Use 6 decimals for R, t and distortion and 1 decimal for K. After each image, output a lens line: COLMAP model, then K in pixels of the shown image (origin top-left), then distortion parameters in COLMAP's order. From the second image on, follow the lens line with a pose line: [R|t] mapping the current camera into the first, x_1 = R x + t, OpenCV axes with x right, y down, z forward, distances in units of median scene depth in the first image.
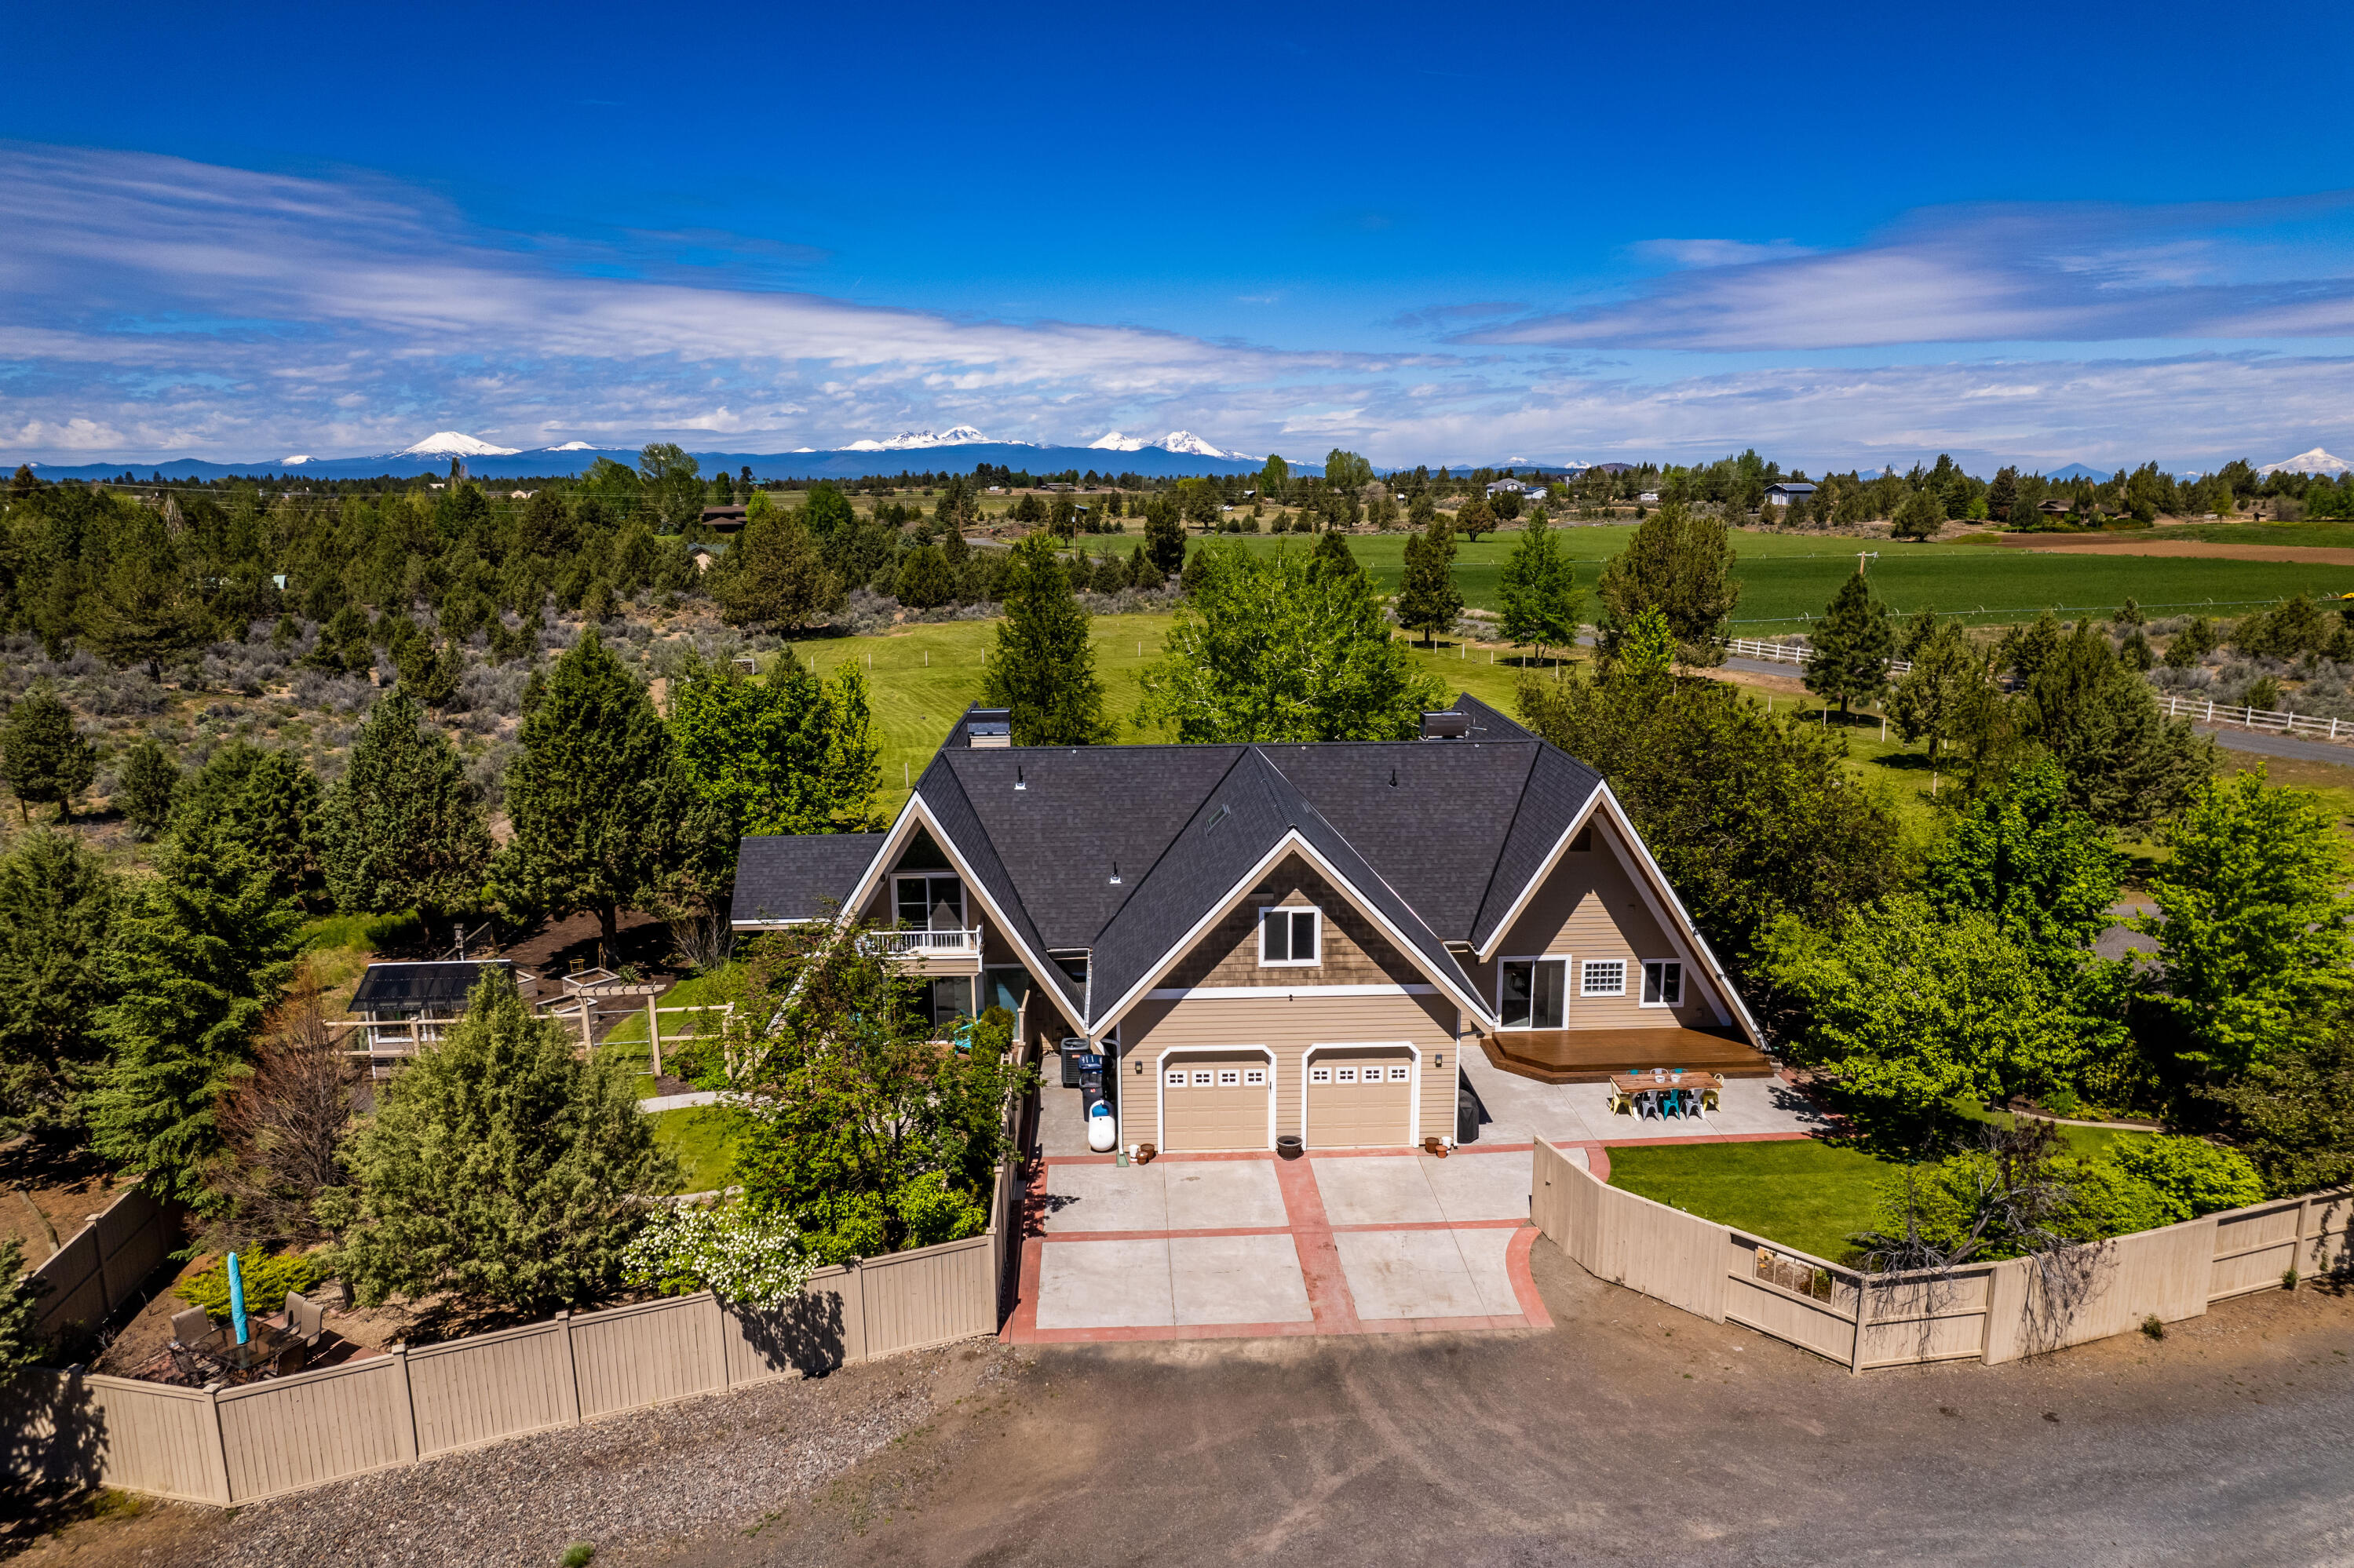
lens RADIAL K [[1530.6, 0, 1196.3], [0, 1530.6, 779.5], [0, 0, 1]] dist [-0.079841, 0.065554]
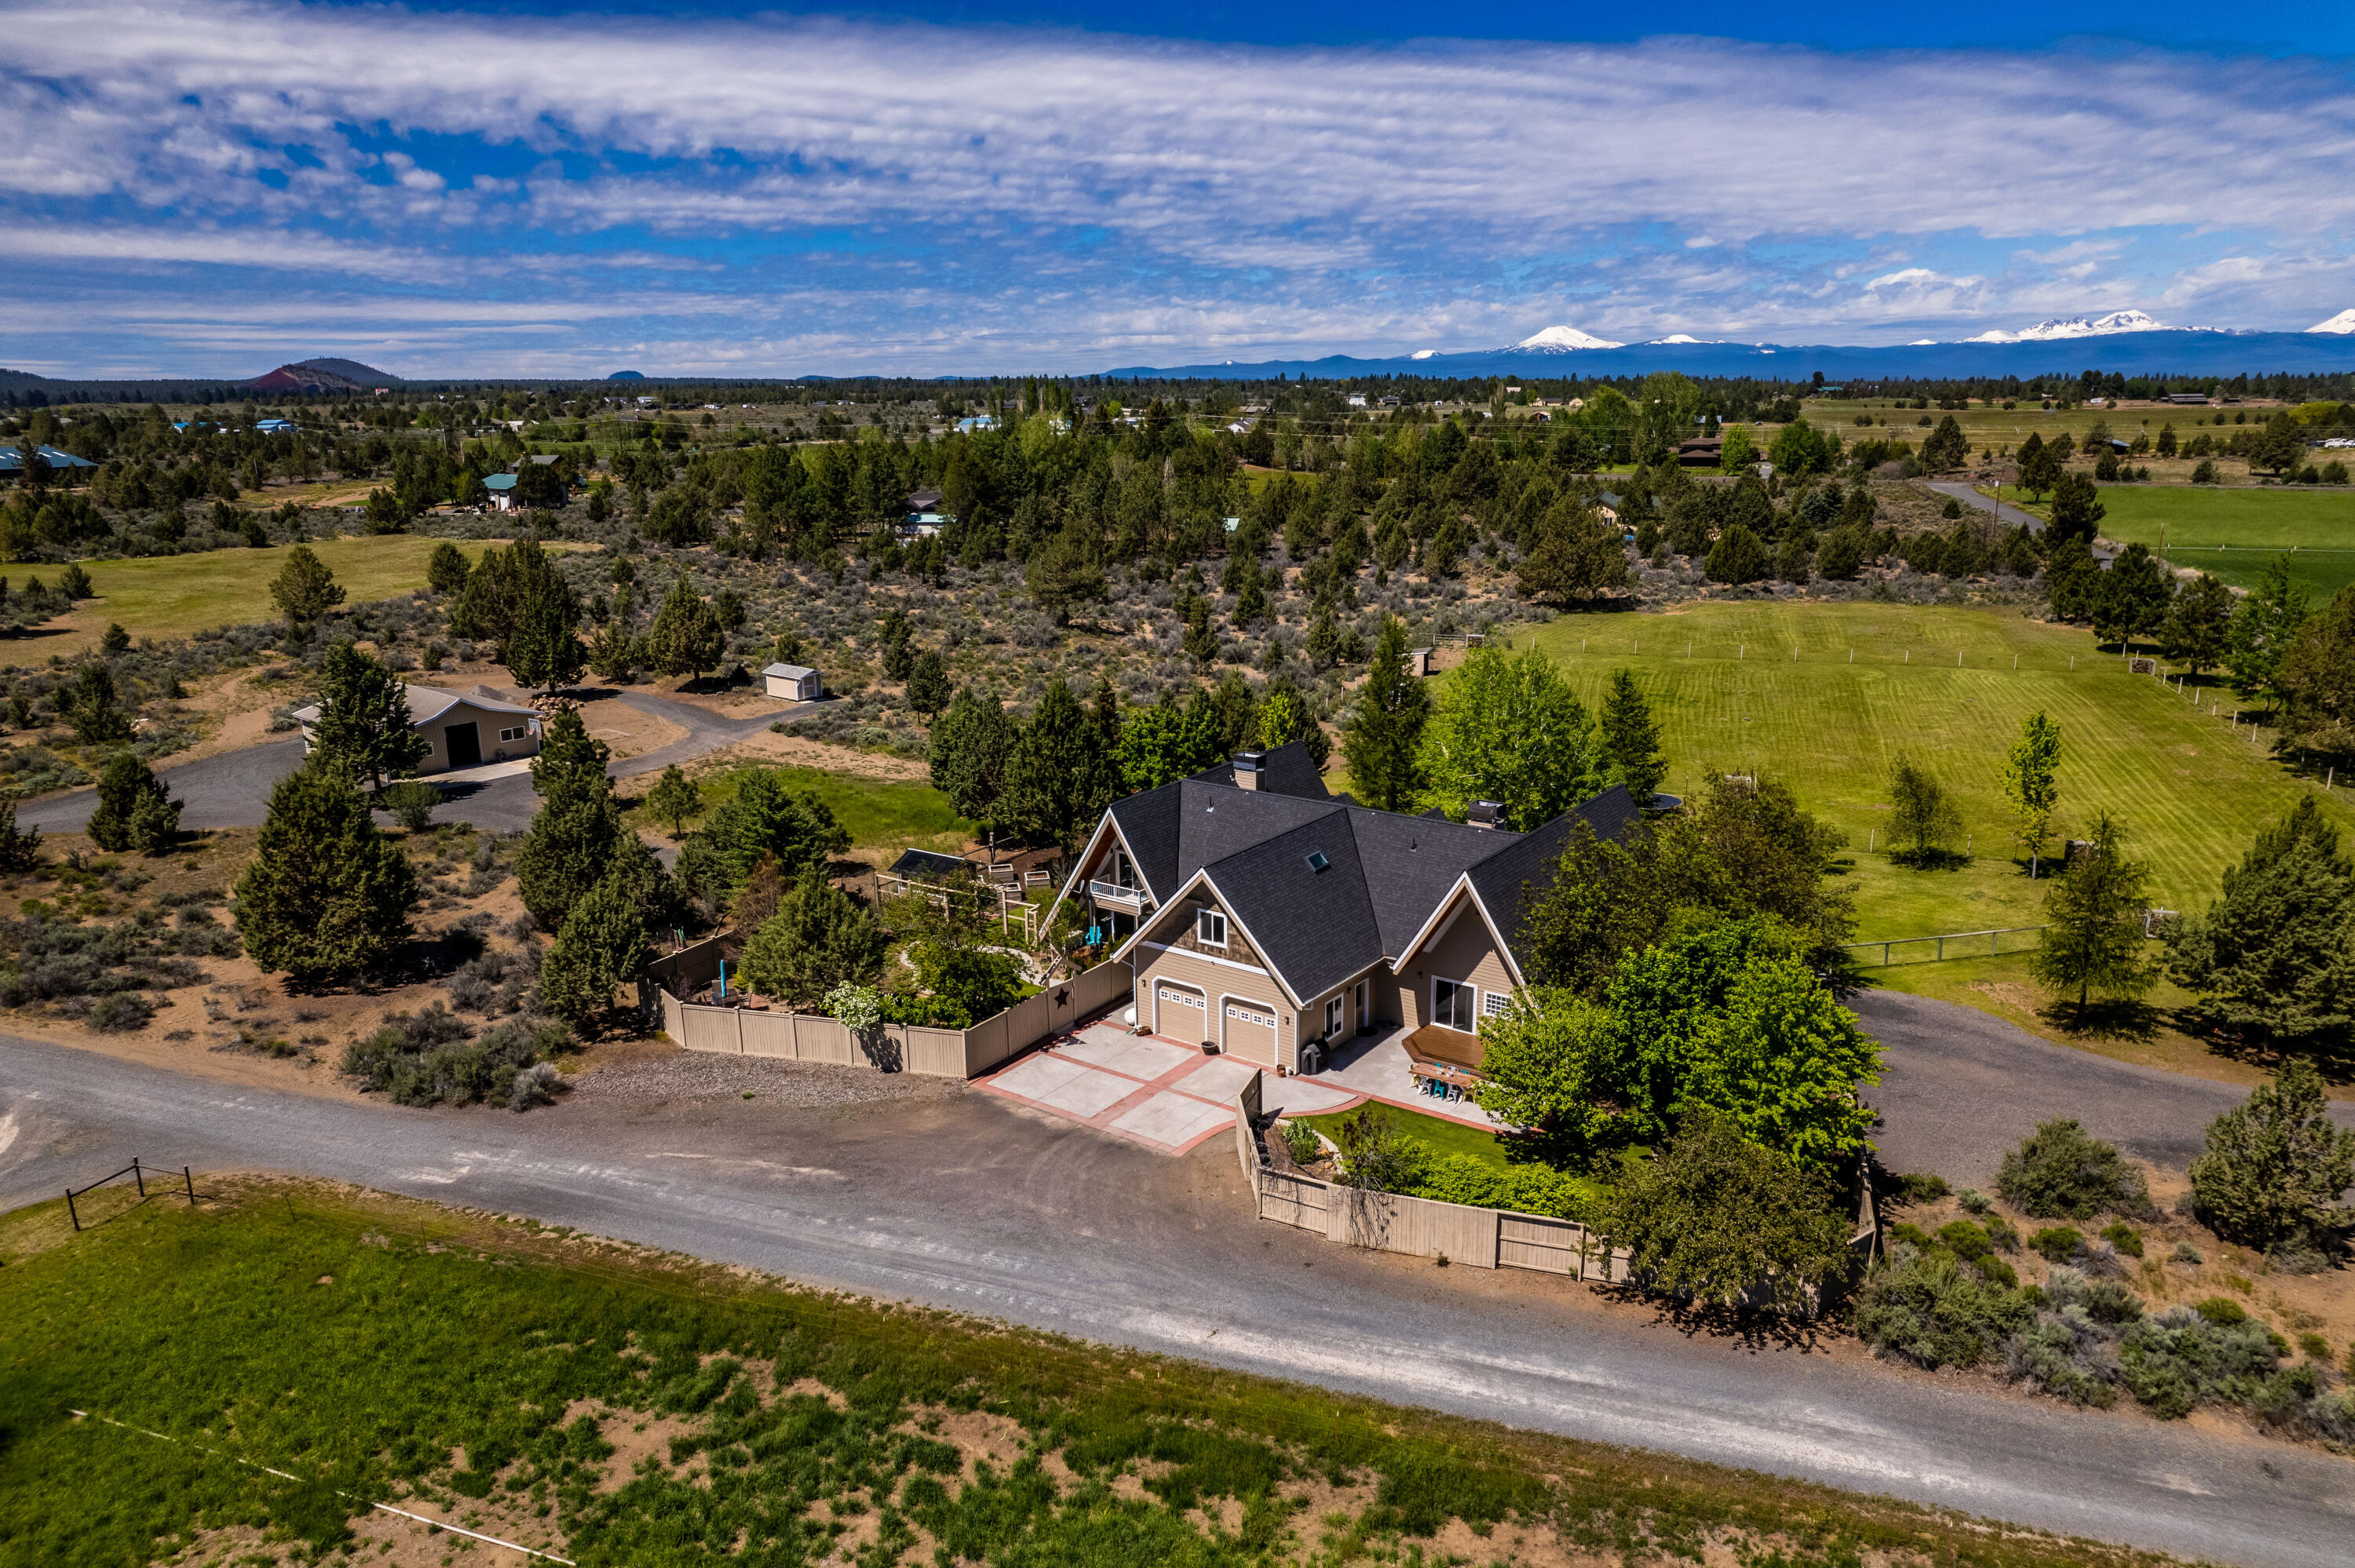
lens RADIAL K [[1569.5, 0, 1197.1], [0, 1569.5, 785.7], [0, 0, 1]] dist [-0.085264, 0.080438]
pose [[0.783310, 0.147634, -0.603846, 0.200994], [-0.108647, 0.988951, 0.100851, -0.042853], [0.612064, -0.013392, 0.790695, -0.075138]]
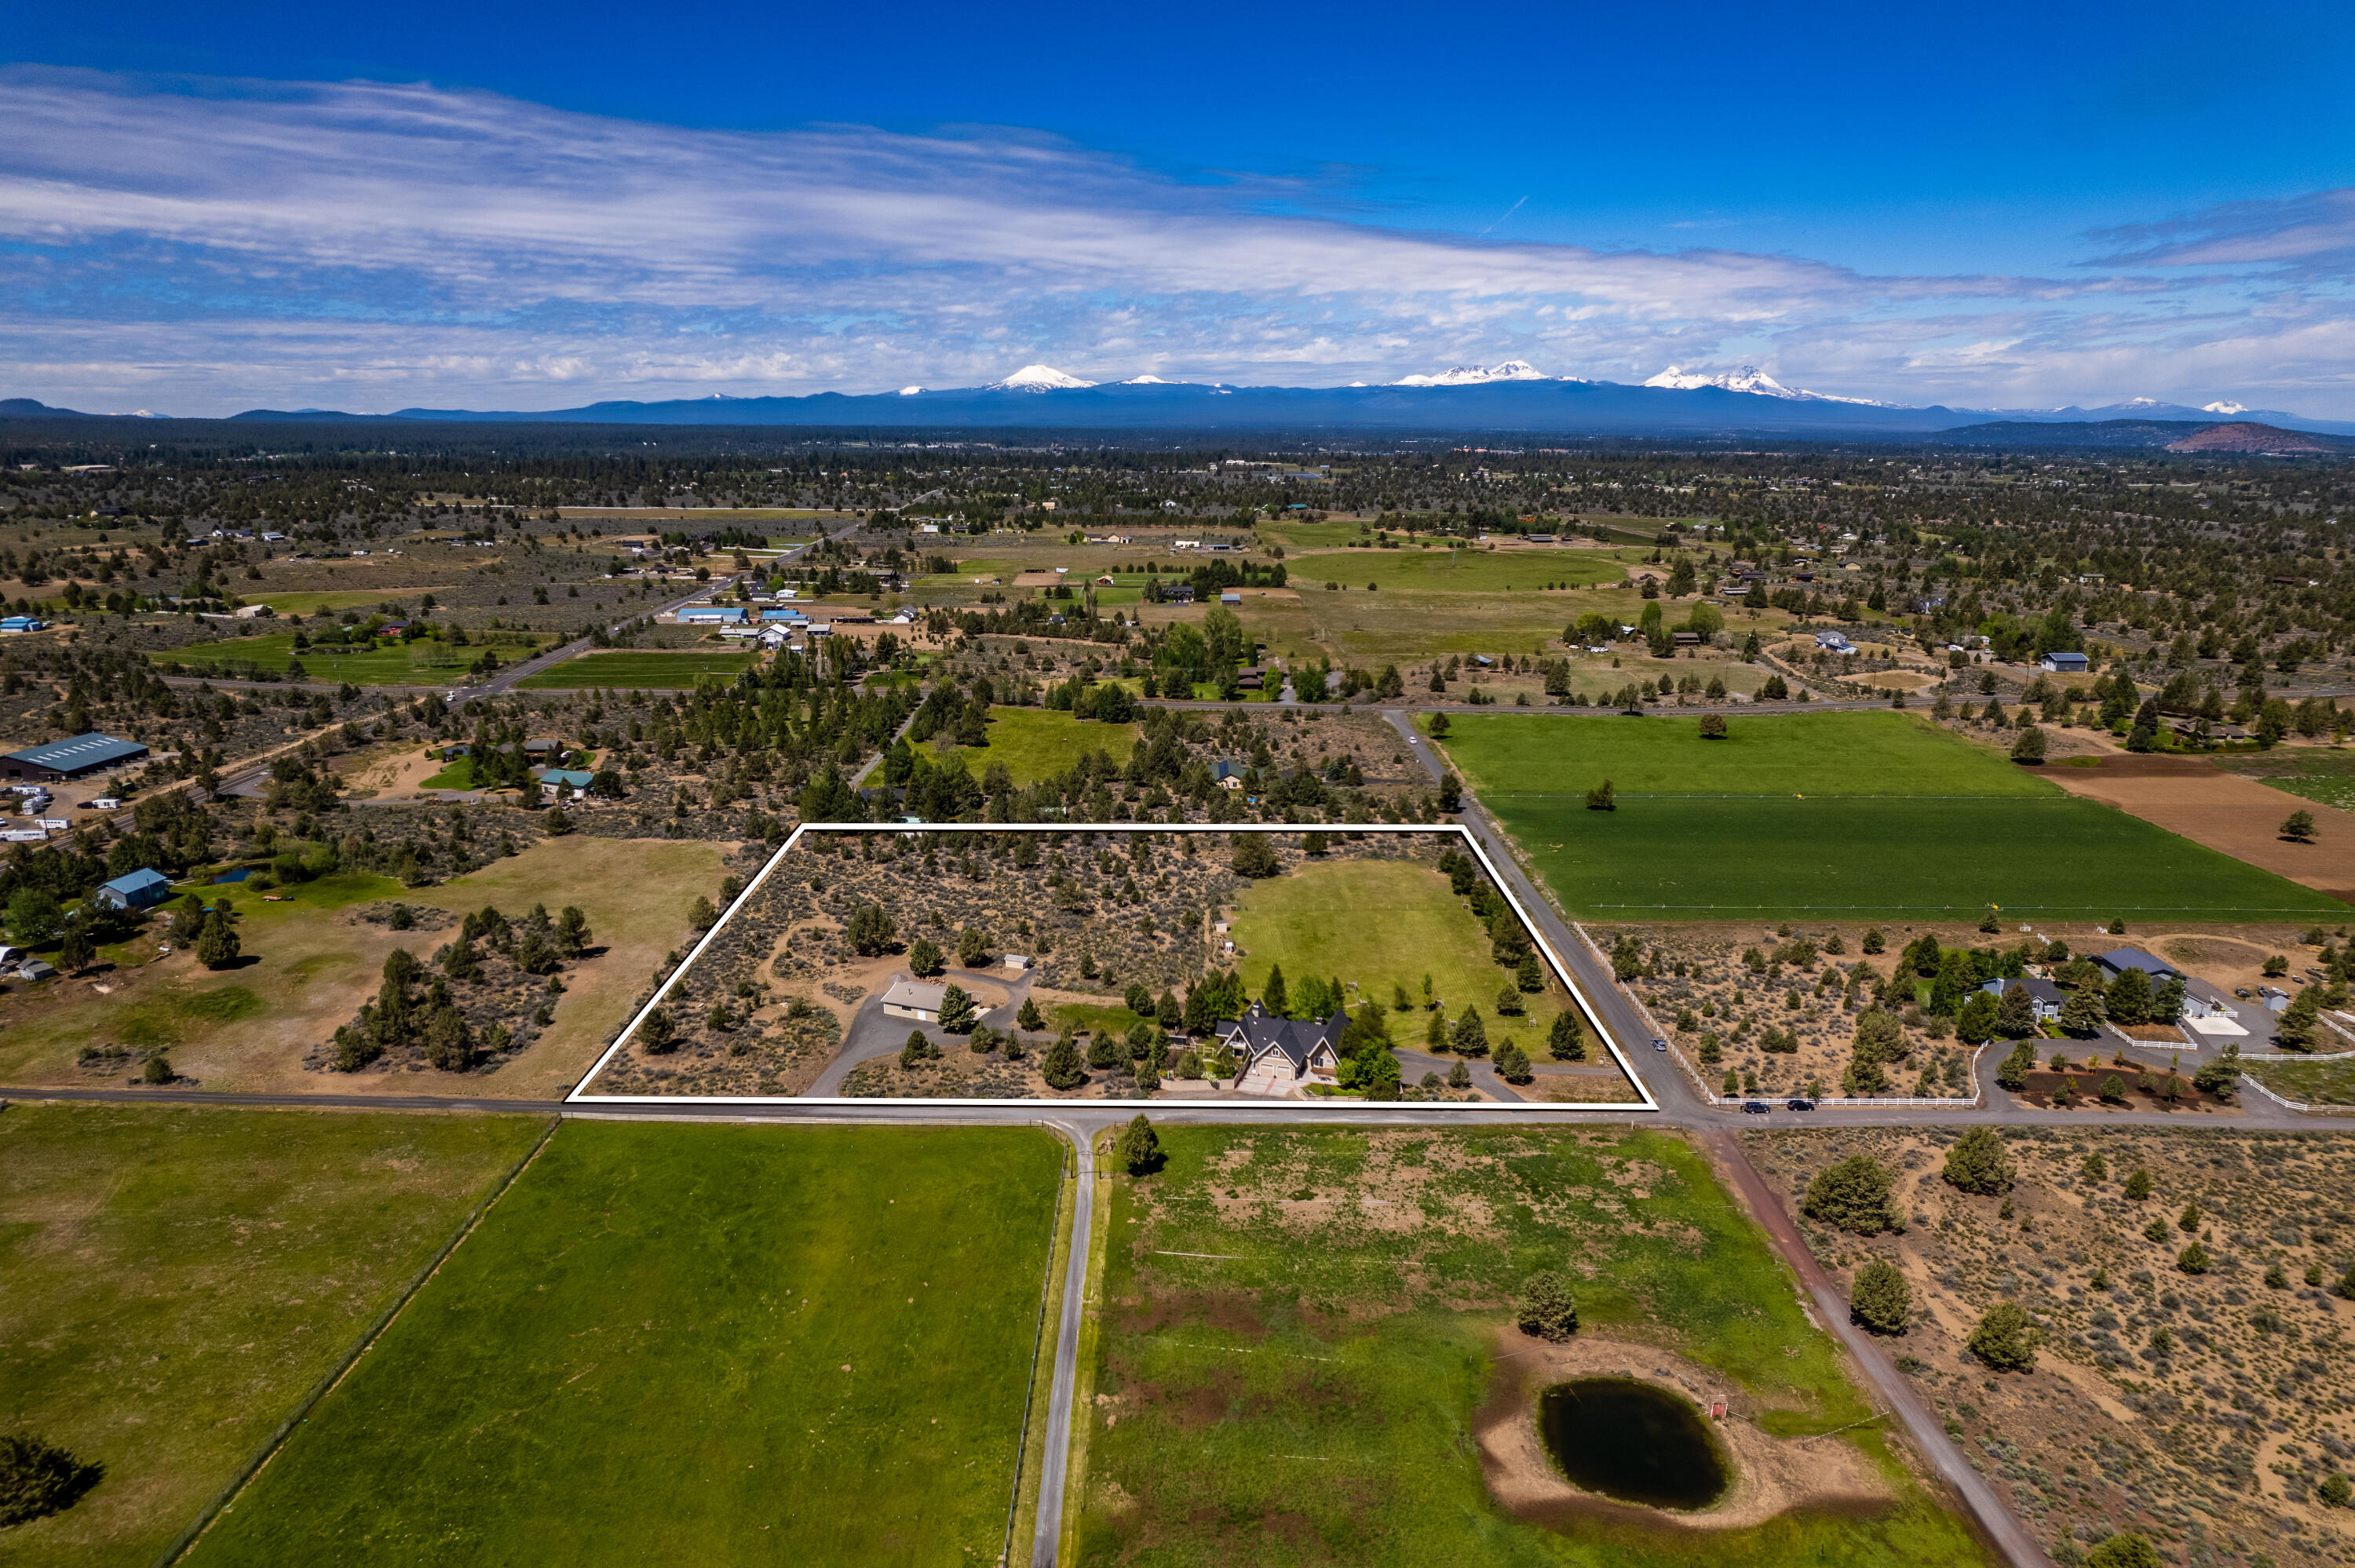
lens RADIAL K [[1541.6, 0, 1221.2], [0, 1541.6, 788.3], [0, 0, 1]] dist [-0.077656, 0.071528]
pose [[0.946507, 0.092839, -0.309039, 0.426181], [-0.075927, 0.994904, 0.066337, -0.355989], [0.313623, -0.039324, 0.948733, -1.338636]]
